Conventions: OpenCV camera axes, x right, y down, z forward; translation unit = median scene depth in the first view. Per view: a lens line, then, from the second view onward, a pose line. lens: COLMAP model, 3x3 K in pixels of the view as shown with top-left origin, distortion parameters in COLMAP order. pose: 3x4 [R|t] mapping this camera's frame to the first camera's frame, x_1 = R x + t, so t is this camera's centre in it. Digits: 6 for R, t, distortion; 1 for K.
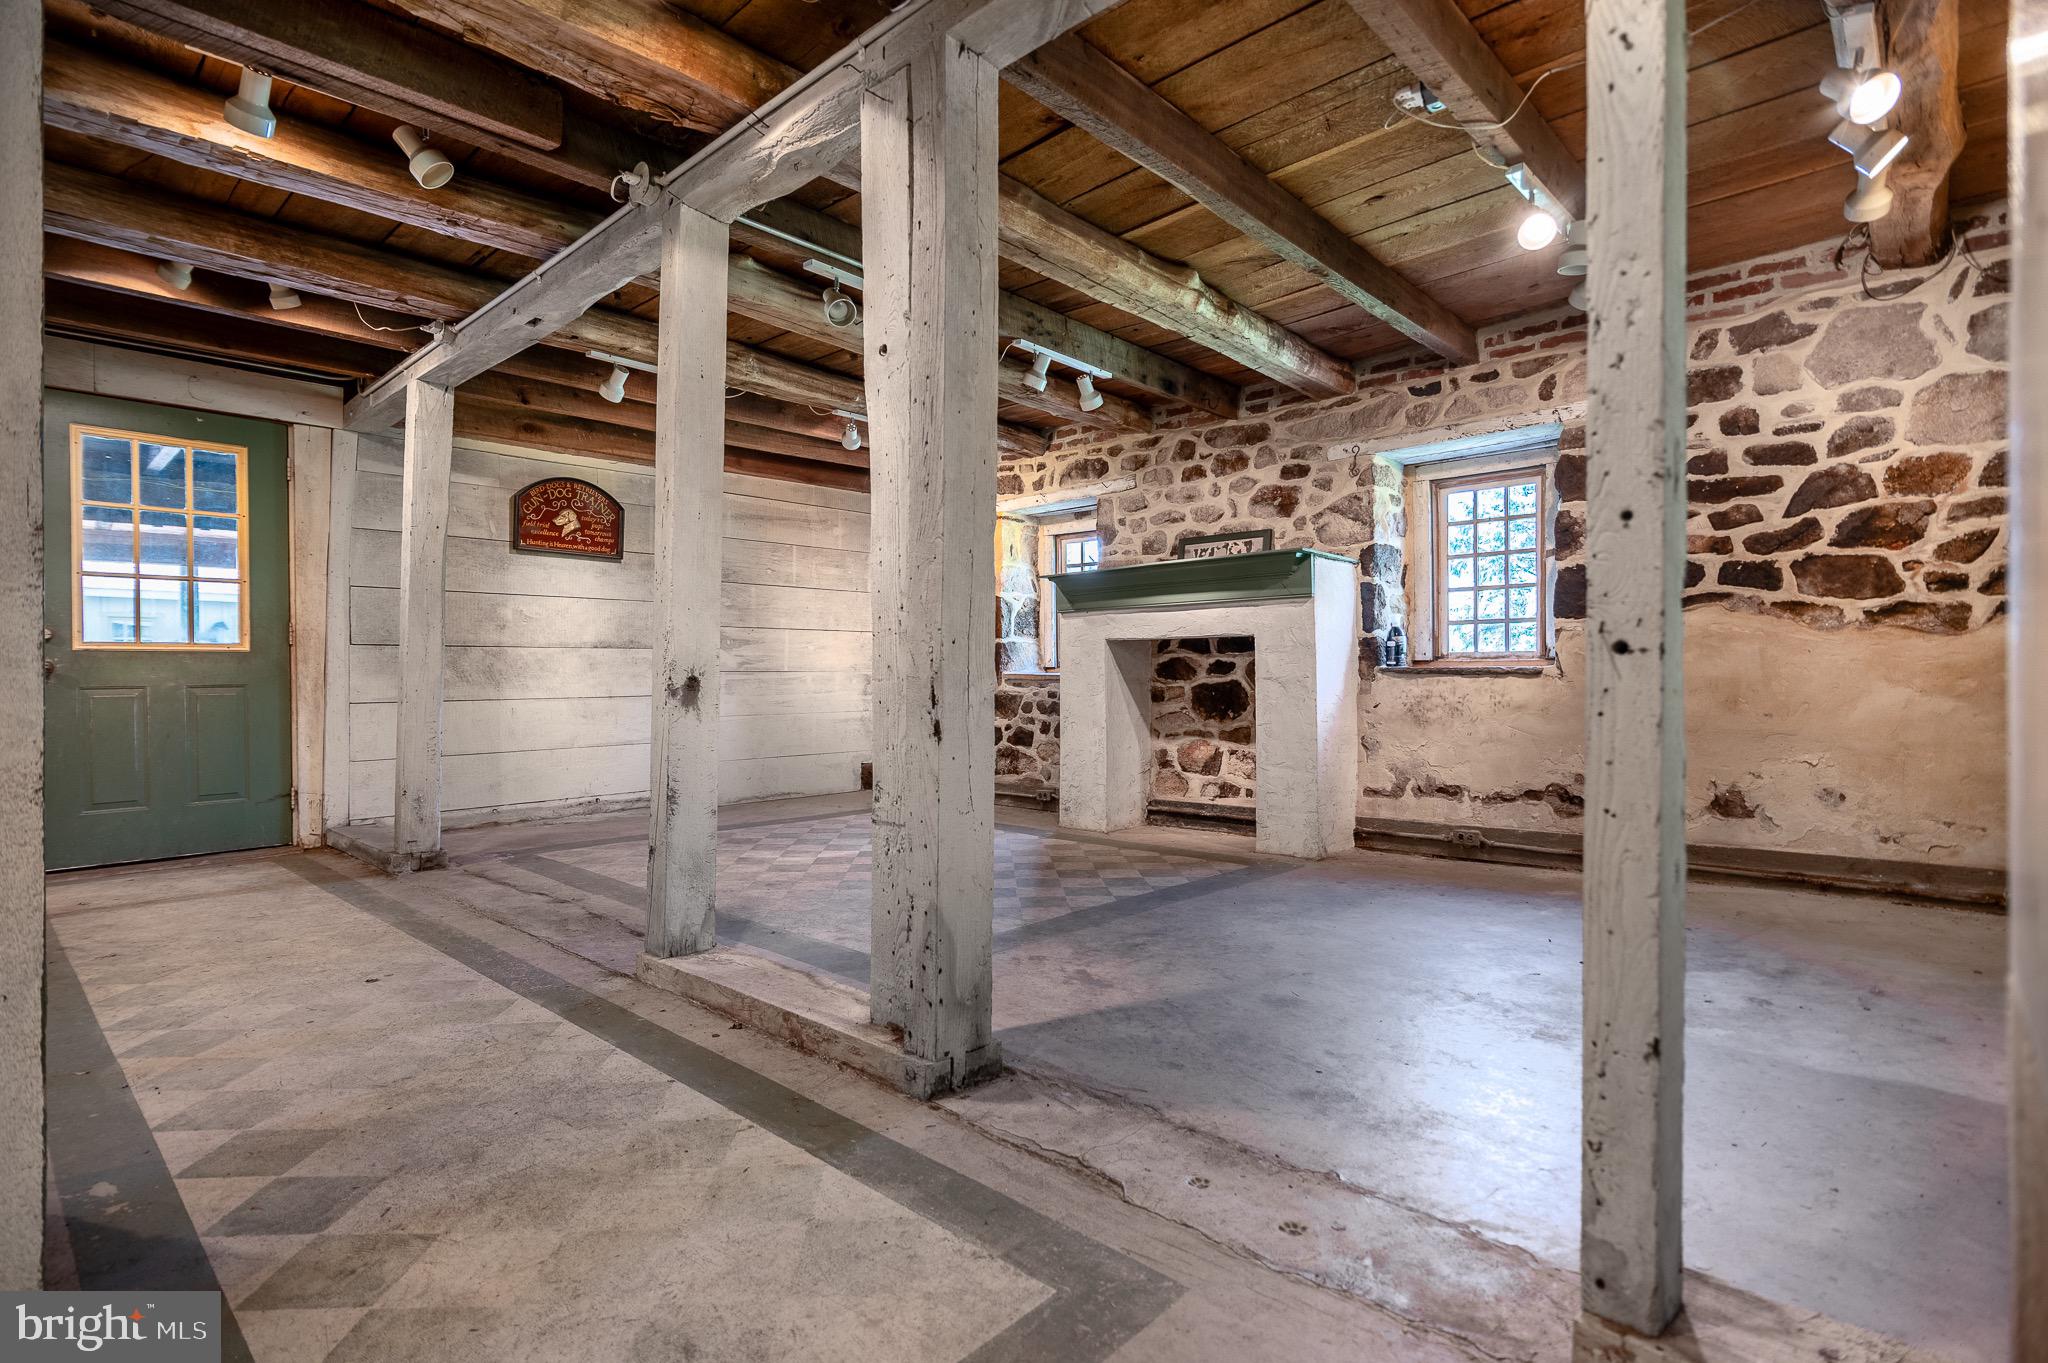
lens RADIAL K [[1031.9, 0, 1008.6], [0, 1031.9, 677.6], [0, 0, 1]] dist [0.006702, -0.000474]
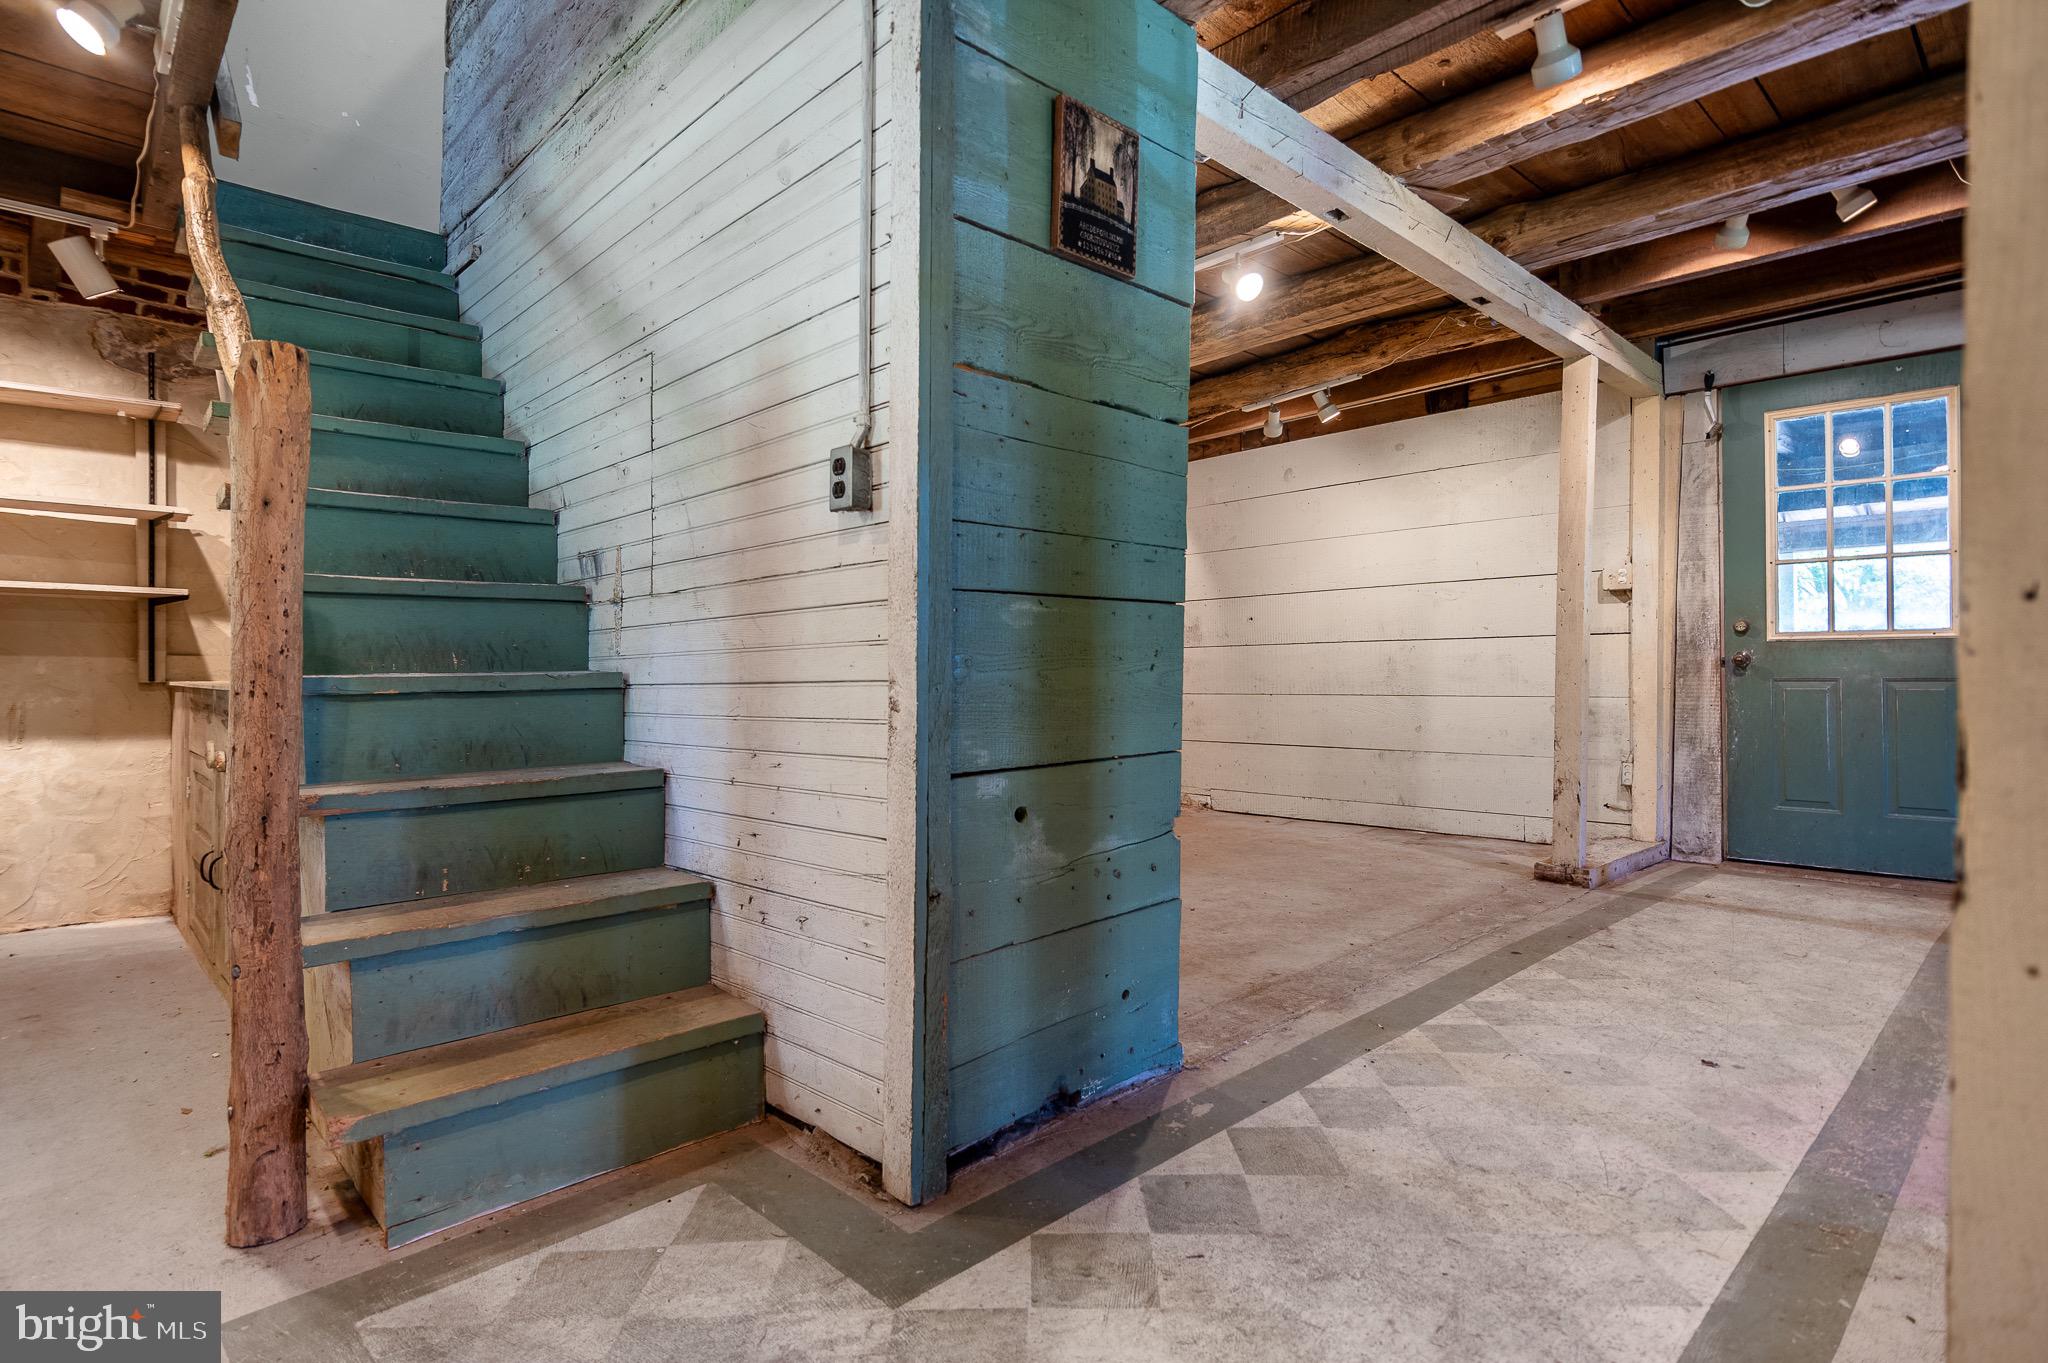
lens RADIAL K [[1031.9, 0, 1007.0], [0, 1031.9, 672.6], [0, 0, 1]] dist [0.006702, -0.000474]
pose [[-0.054010, 0.010054, -0.998490, 0.211955], [0.002506, 0.999948, 0.009934, -0.014295], [0.998537, -0.001965, -0.054032, 0.553444]]
